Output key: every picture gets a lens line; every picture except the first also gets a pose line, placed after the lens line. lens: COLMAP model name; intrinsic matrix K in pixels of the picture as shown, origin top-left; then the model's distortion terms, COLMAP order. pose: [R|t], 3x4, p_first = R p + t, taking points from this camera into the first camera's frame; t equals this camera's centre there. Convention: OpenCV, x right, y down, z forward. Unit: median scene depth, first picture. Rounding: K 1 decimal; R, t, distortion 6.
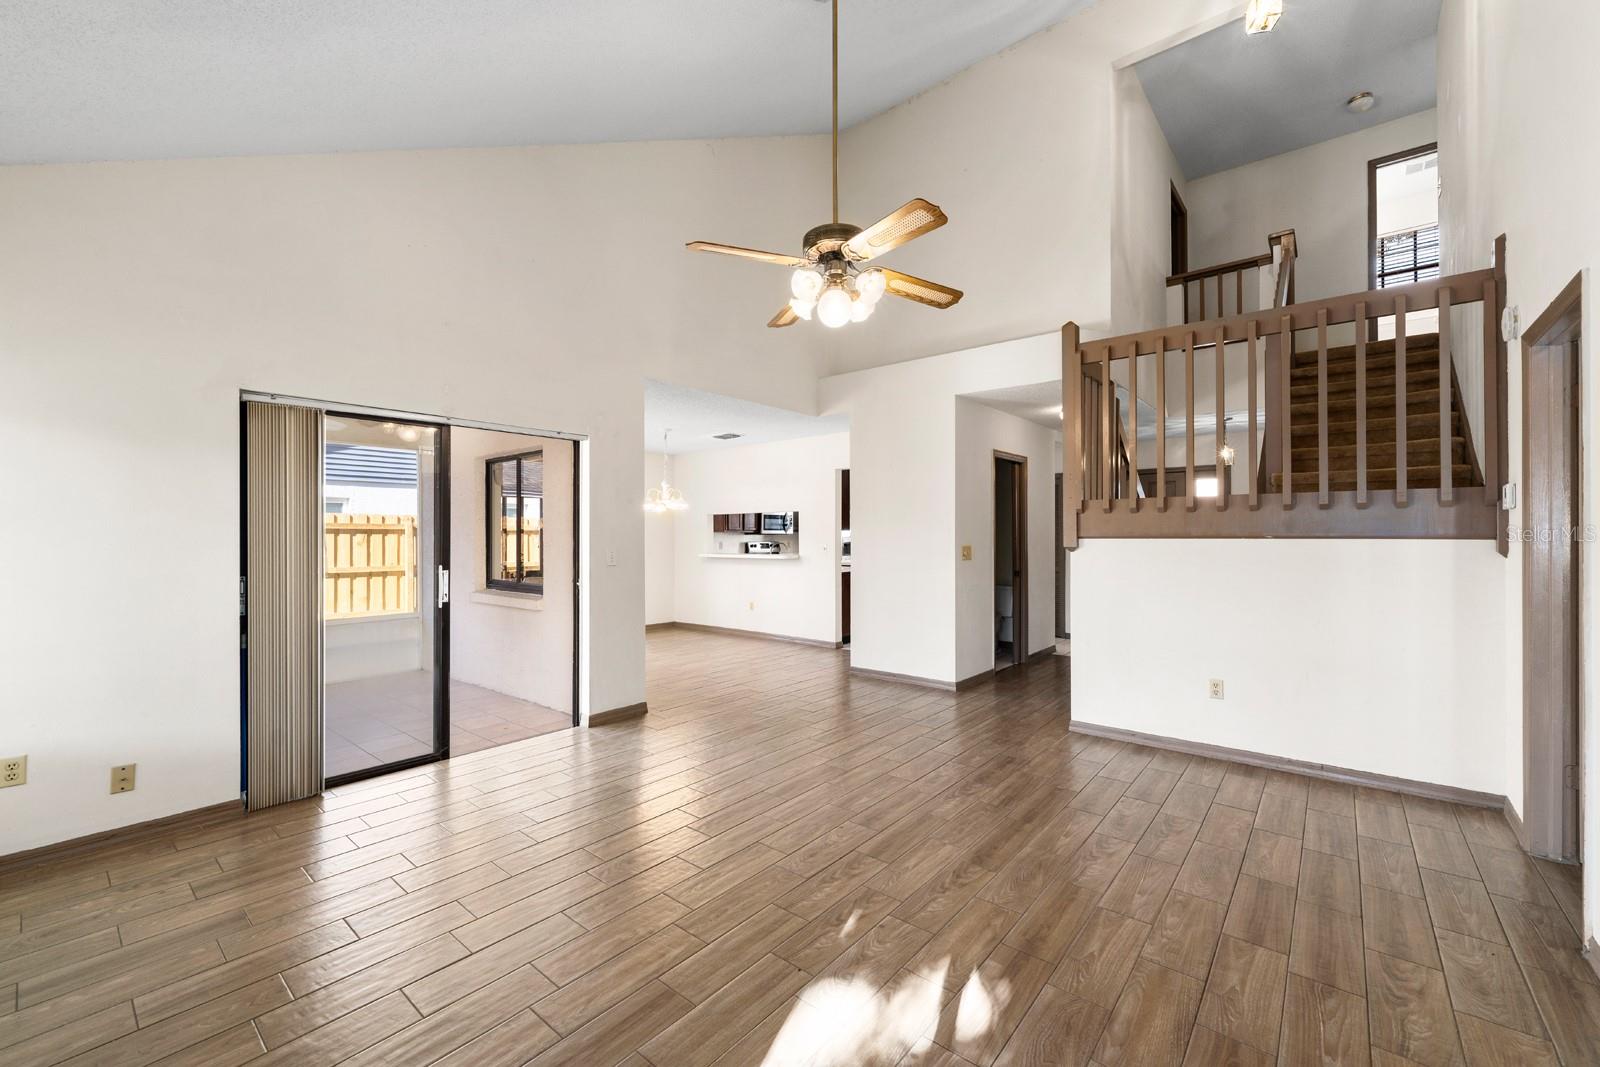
lens RADIAL K [[647.8, 0, 806.2], [0, 647.8, 535.7], [0, 0, 1]] dist [-0.000711, 0.000203]
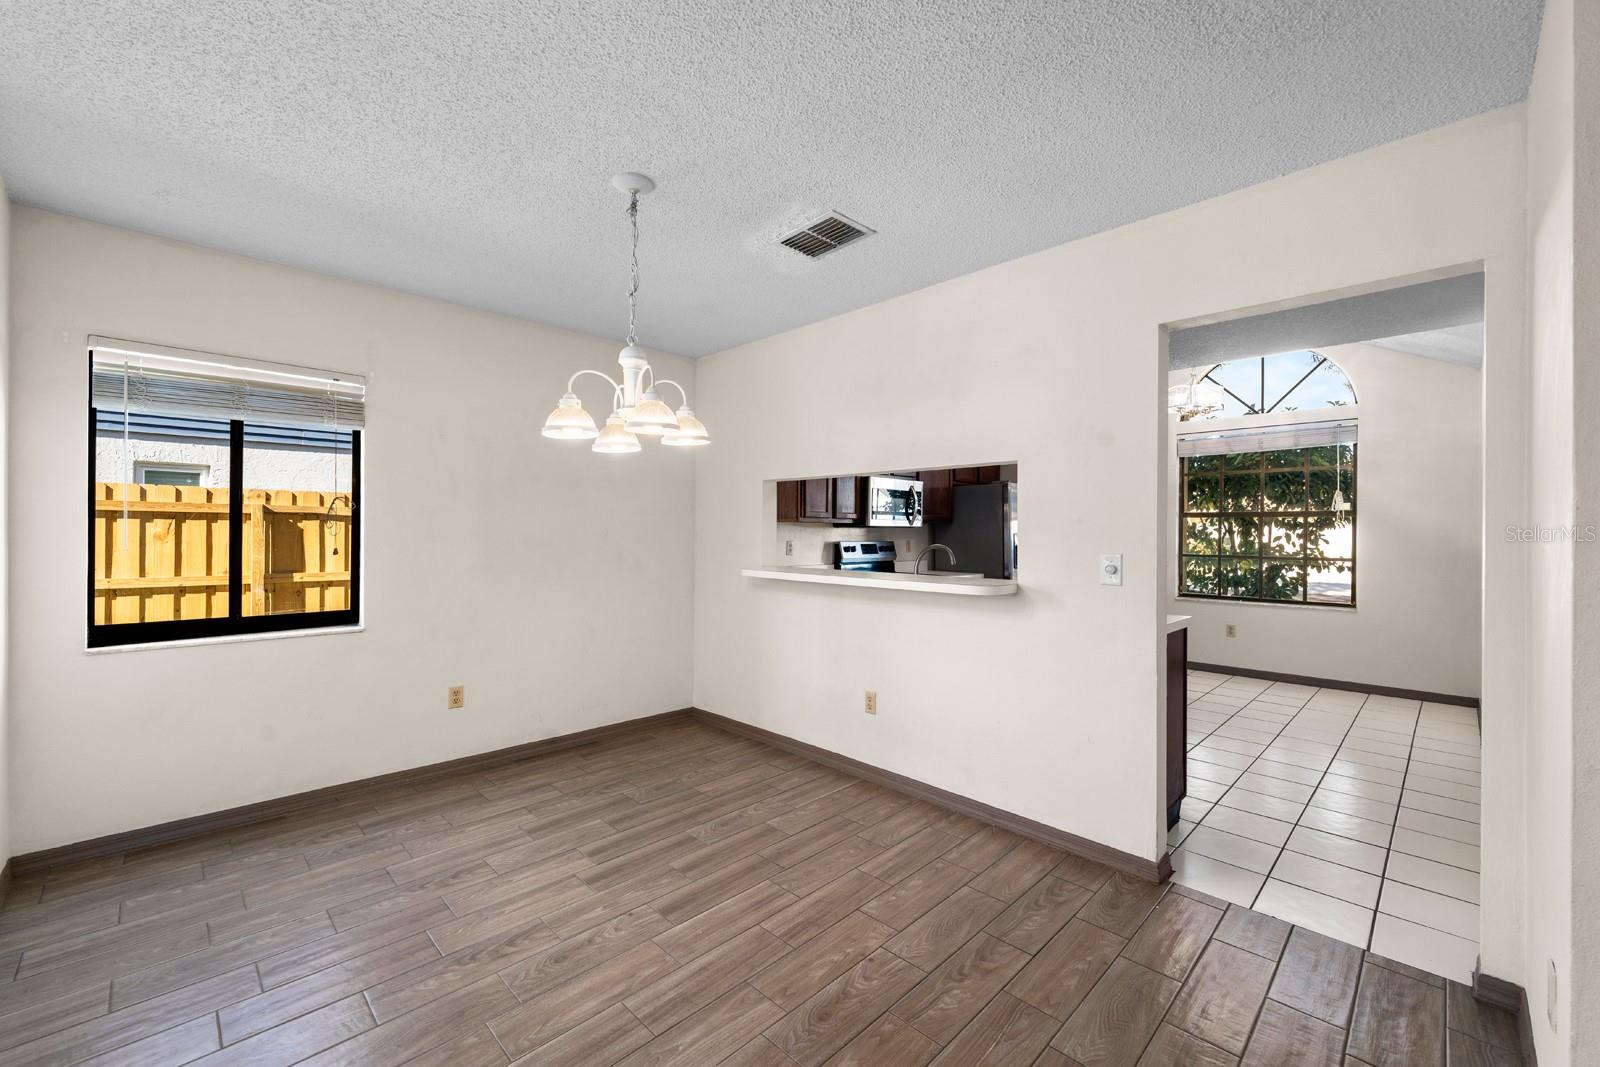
lens RADIAL K [[647.8, 0, 792.8], [0, 647.8, 530.9], [0, 0, 1]] dist [-0.000711, 0.000203]
pose [[0.995691, 0.010116, -0.092183, -0.079639], [-0.009769, 0.999943, 0.004222, -0.000684], [0.092221, -0.003303, 0.995733, 0.488492]]
